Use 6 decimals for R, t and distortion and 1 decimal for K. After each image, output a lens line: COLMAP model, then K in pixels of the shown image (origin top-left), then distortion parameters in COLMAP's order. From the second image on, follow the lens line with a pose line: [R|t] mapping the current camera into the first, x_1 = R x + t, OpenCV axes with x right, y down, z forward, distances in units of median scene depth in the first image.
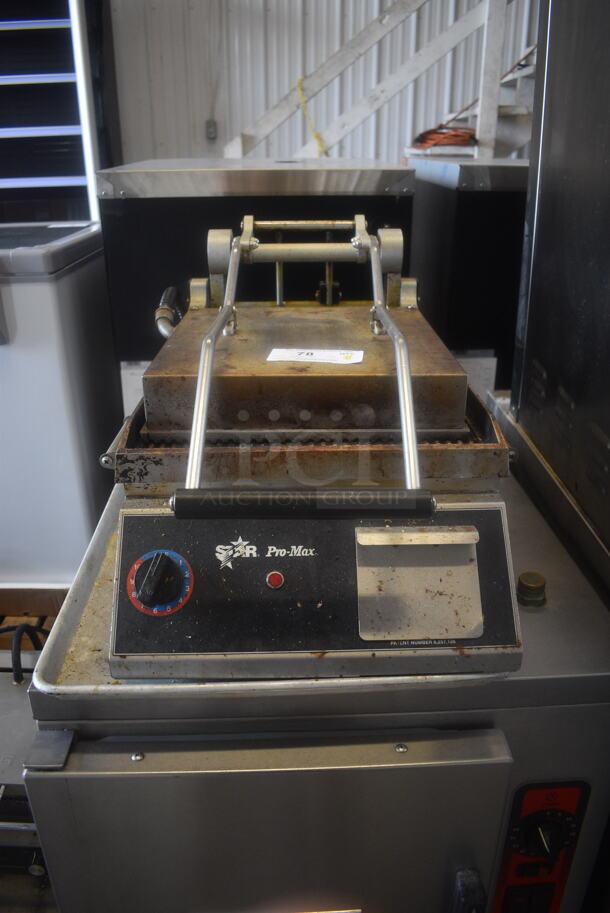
lens RADIAL K [[708.5, 0, 309.2], [0, 708.5, 452.4], [0, 0, 1]] dist [-0.110936, 0.021672]
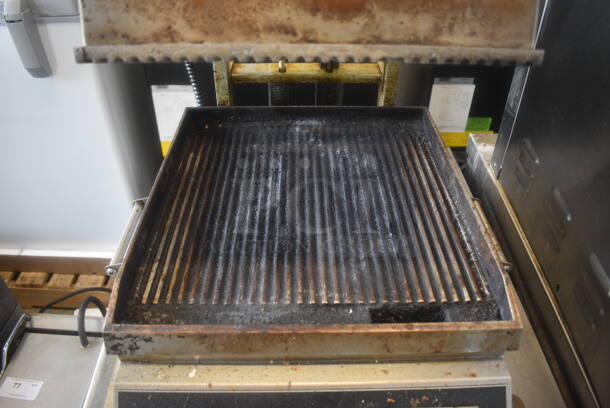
lens RADIAL K [[473.4, 0, 313.0], [0, 473.4, 203.7], [0, 0, 1]] dist [-0.110936, 0.021672]
pose [[0.999912, 0.012930, 0.003107, 0.000130], [-0.013292, 0.964407, 0.264087, -0.325315], [0.000418, -0.264105, 0.964494, 0.457361]]
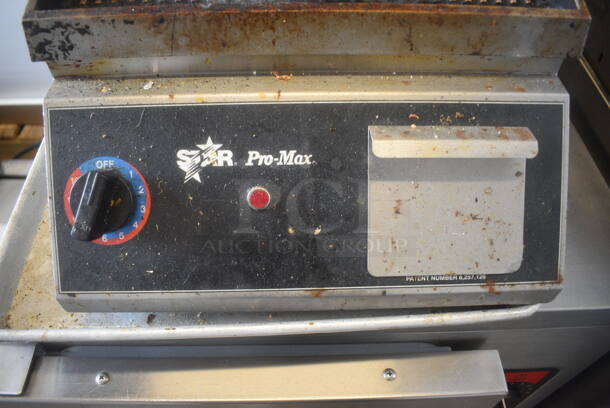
lens RADIAL K [[473.4, 0, 314.8], [0, 473.4, 203.7], [0, 0, 1]] dist [-0.110936, 0.021672]
pose [[0.999662, 0.006183, 0.025270, -0.001203], [-0.017273, 0.884091, 0.466996, -0.046852], [-0.019454, -0.467275, 0.883898, 0.530441]]
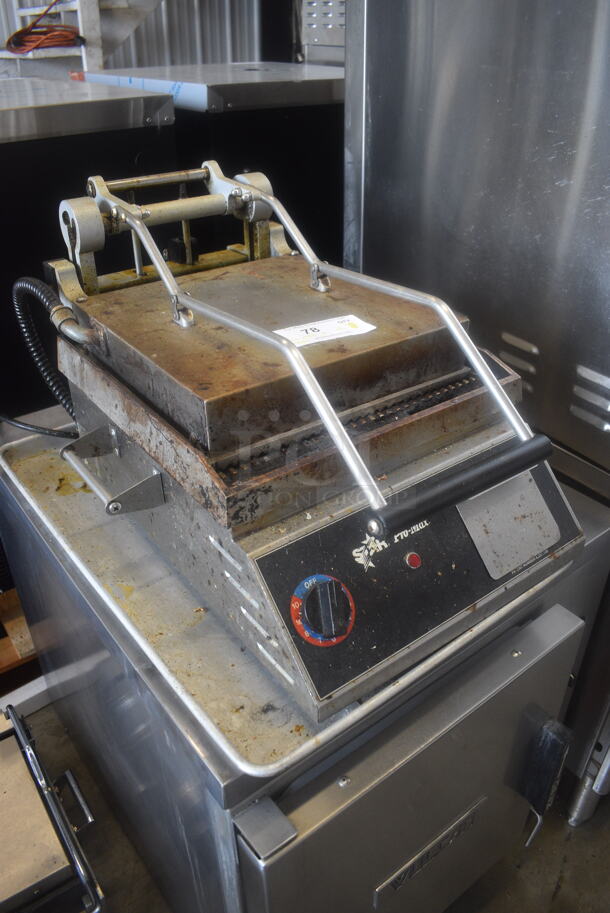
lens RADIAL K [[708.5, 0, 310.3], [0, 708.5, 458.7], [0, 0, 1]] dist [-0.110936, 0.021672]
pose [[0.814232, -0.308914, 0.491527, -0.601170], [0.231333, 0.949195, 0.213338, -0.203910], [-0.532458, -0.060001, 0.844327, 0.214069]]
